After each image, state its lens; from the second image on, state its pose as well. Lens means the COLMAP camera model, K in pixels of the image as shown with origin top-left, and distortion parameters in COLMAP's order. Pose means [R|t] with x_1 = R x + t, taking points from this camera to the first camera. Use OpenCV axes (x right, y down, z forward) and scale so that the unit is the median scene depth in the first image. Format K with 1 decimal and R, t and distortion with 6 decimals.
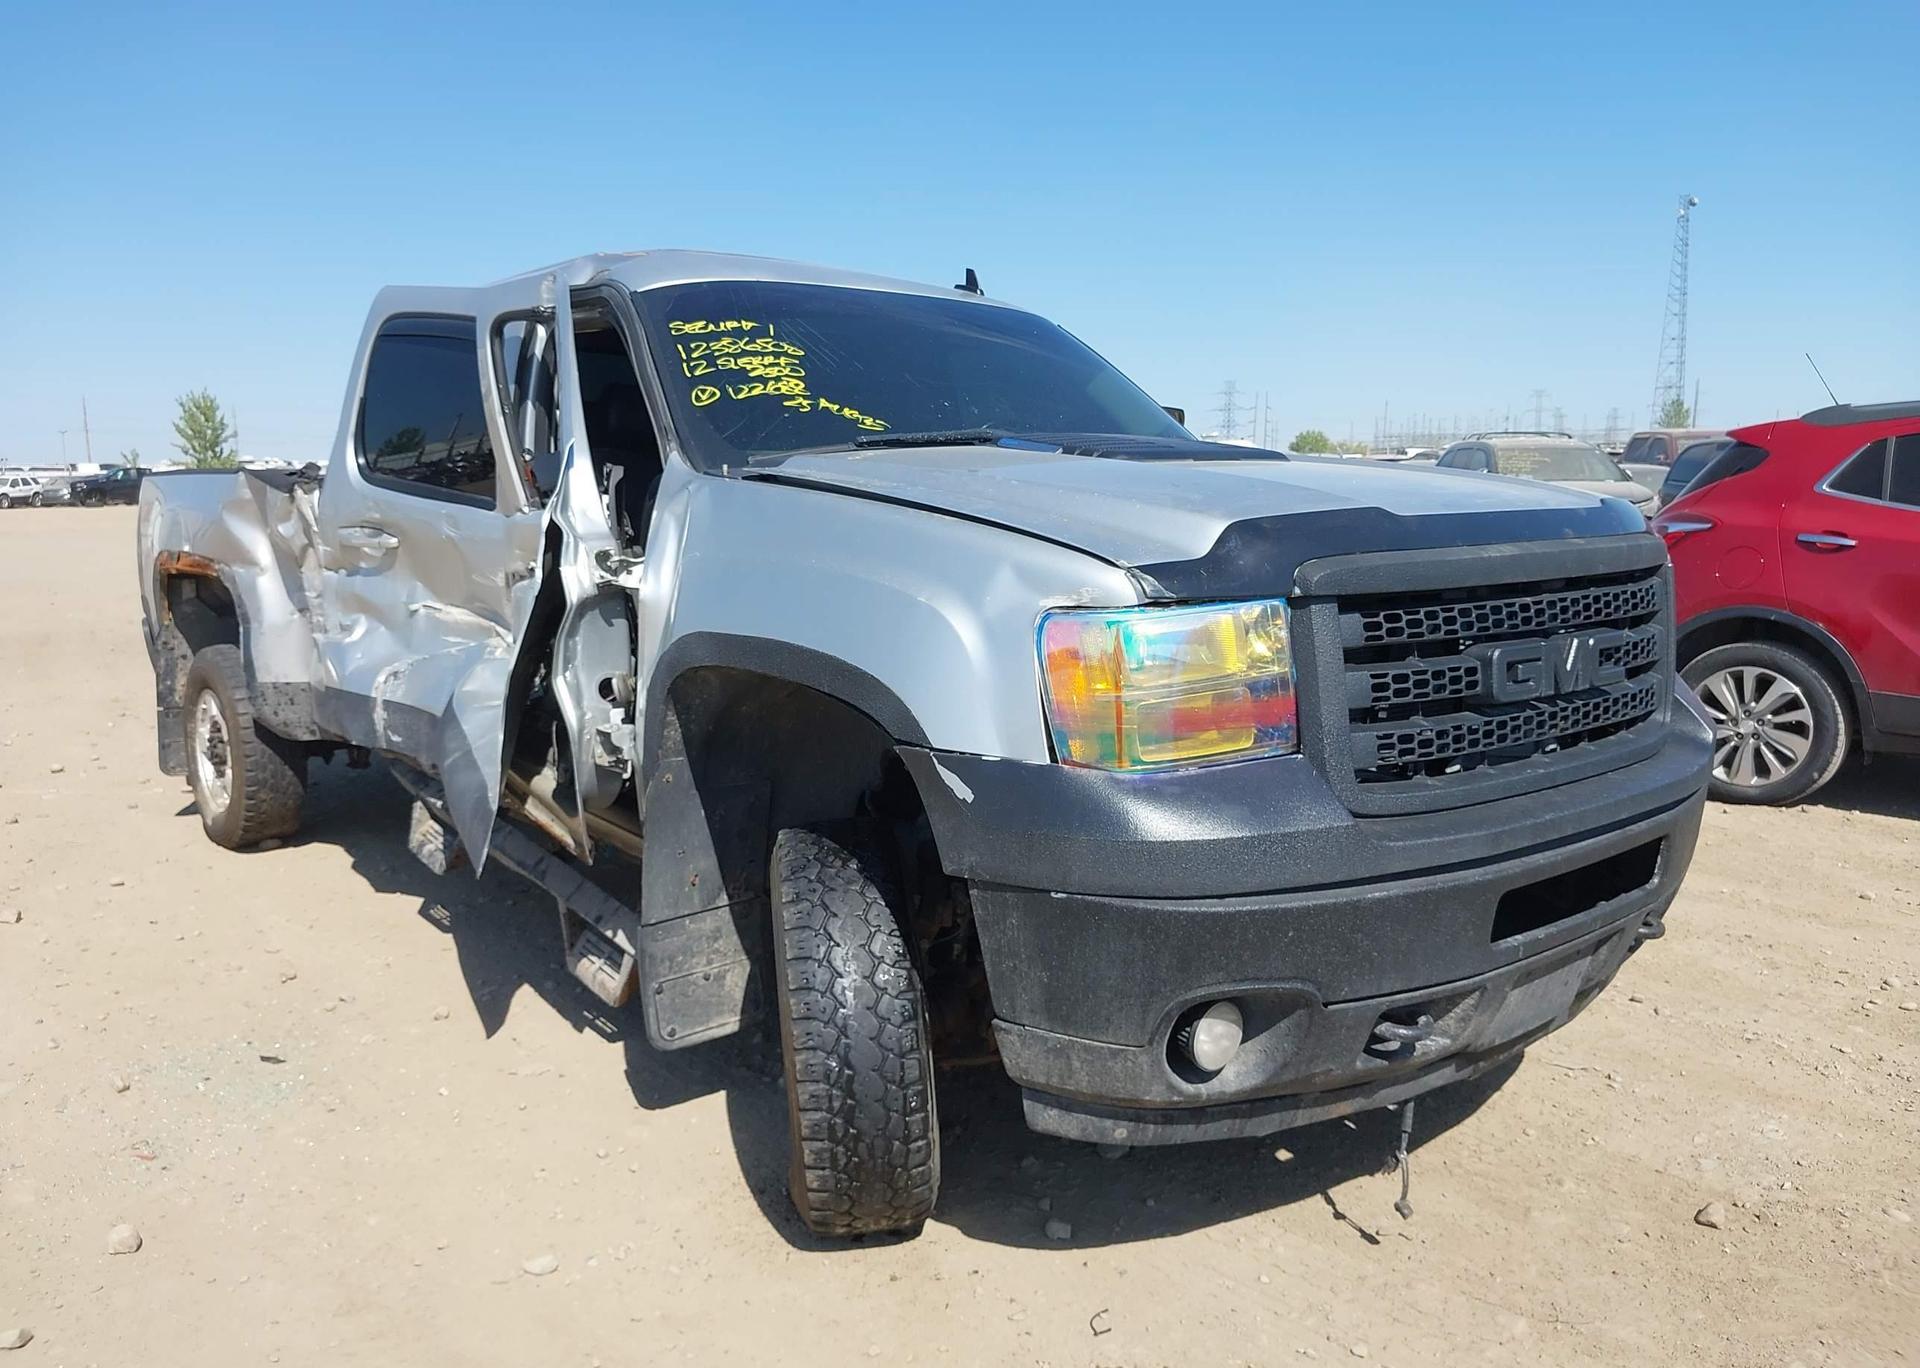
lens RADIAL K [[1531.5, 0, 940.9], [0, 1531.5, 694.7], [0, 0, 1]] dist [0.035568, -0.060829]
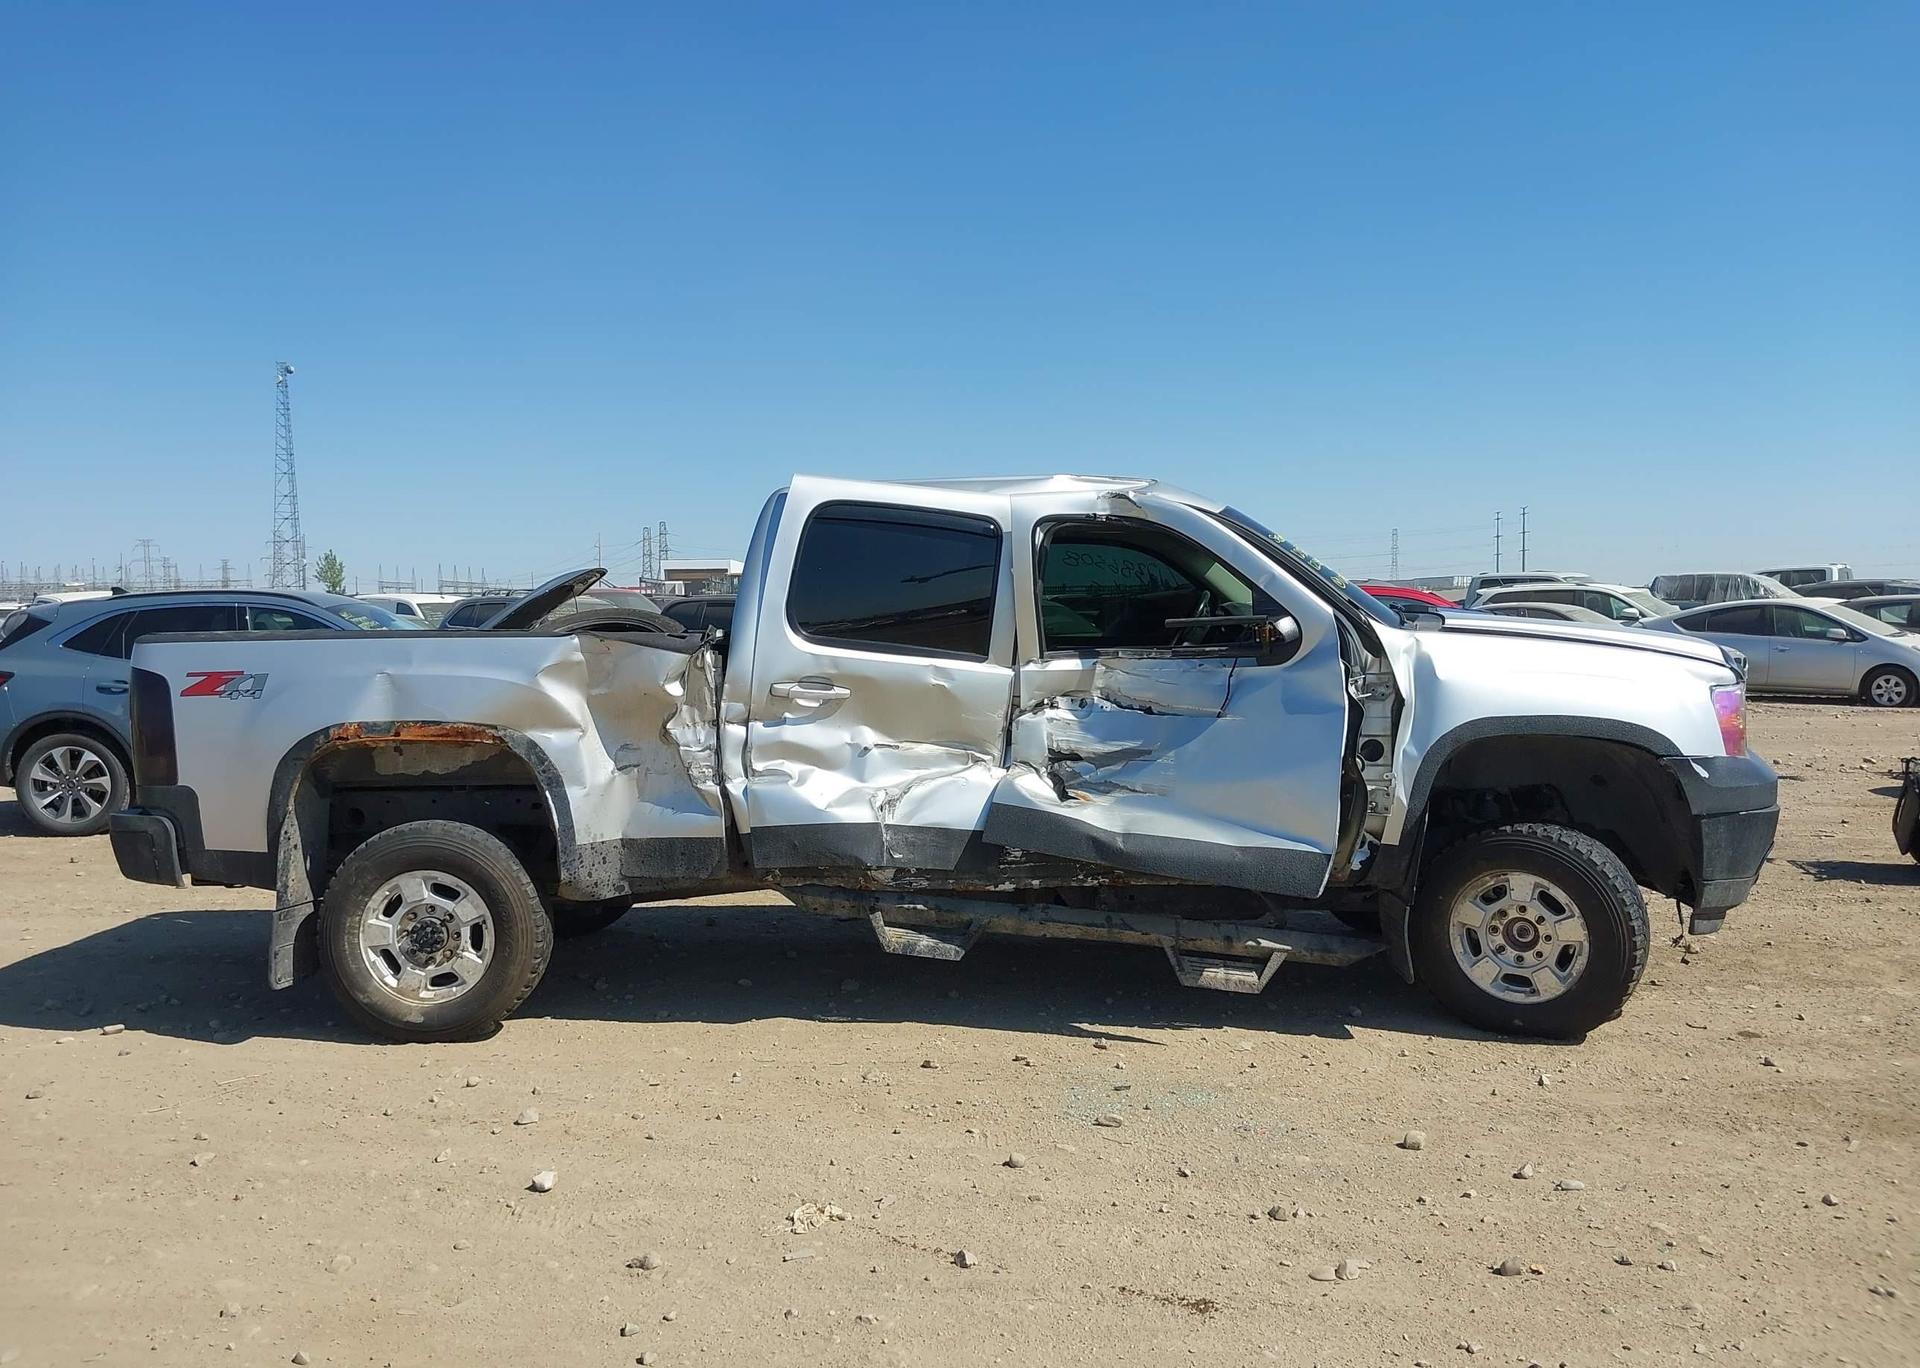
lens RADIAL K [[1531.5, 0, 940.8], [0, 1531.5, 673.6], [0, 0, 1]] dist [0.035568, -0.060829]
pose [[0.649561, -0.031951, 0.759638, -1.199203], [0.115473, 0.991672, -0.057030, -0.039439], [-0.751489, 0.124763, 0.647841, 0.195552]]
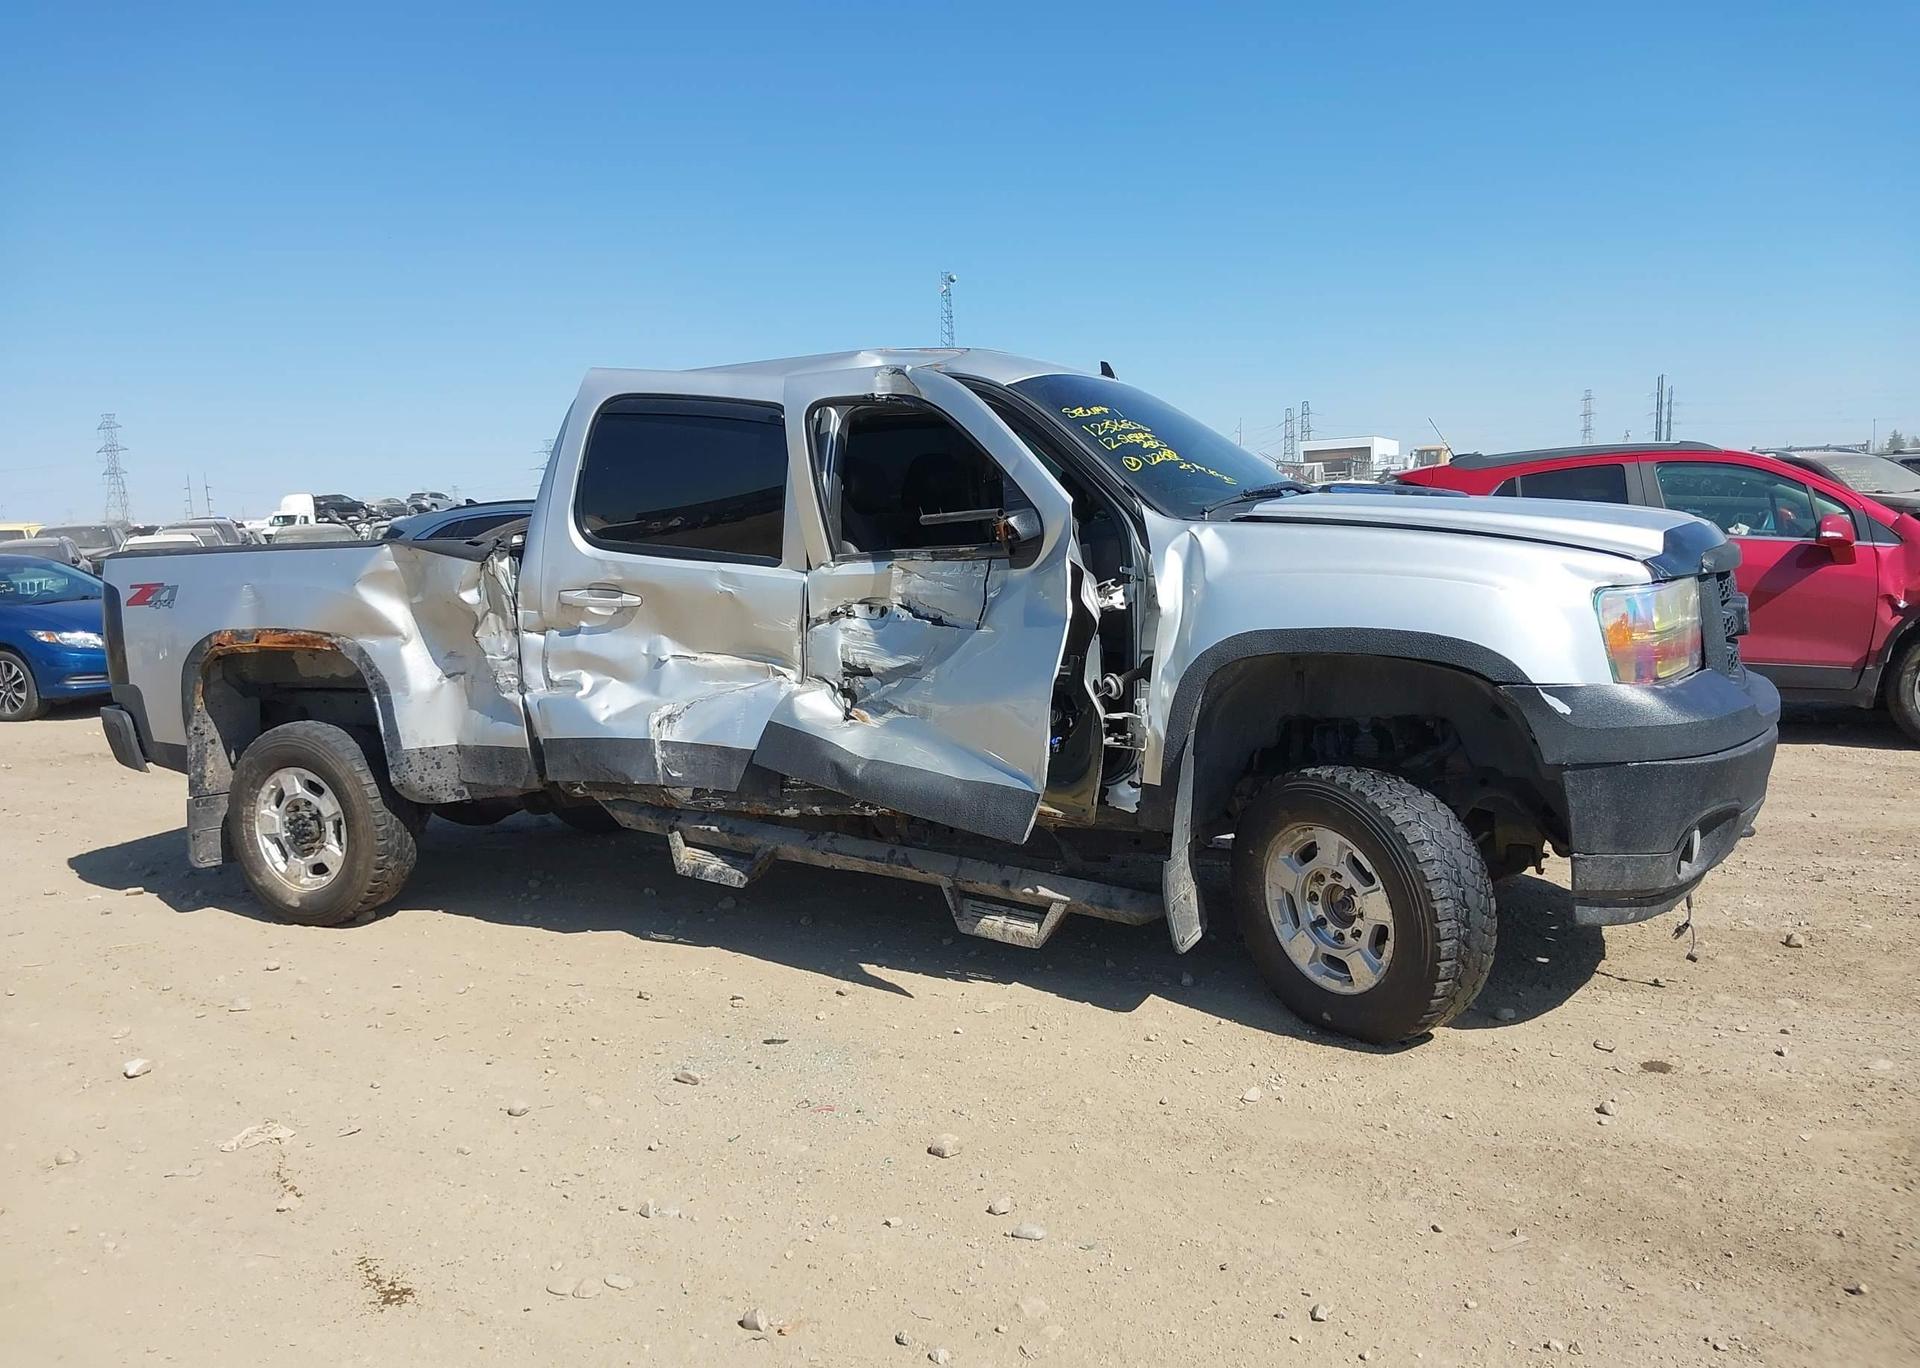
lens RADIAL K [[1531.5, 0, 937.4], [0, 1531.5, 691.4], [0, 0, 1]] dist [0.035568, -0.060829]
pose [[0.905133, -0.079693, 0.417592, -0.630276], [0.095703, 0.995256, -0.017501, 0.006087], [-0.414216, 0.055806, 0.908466, -0.089161]]
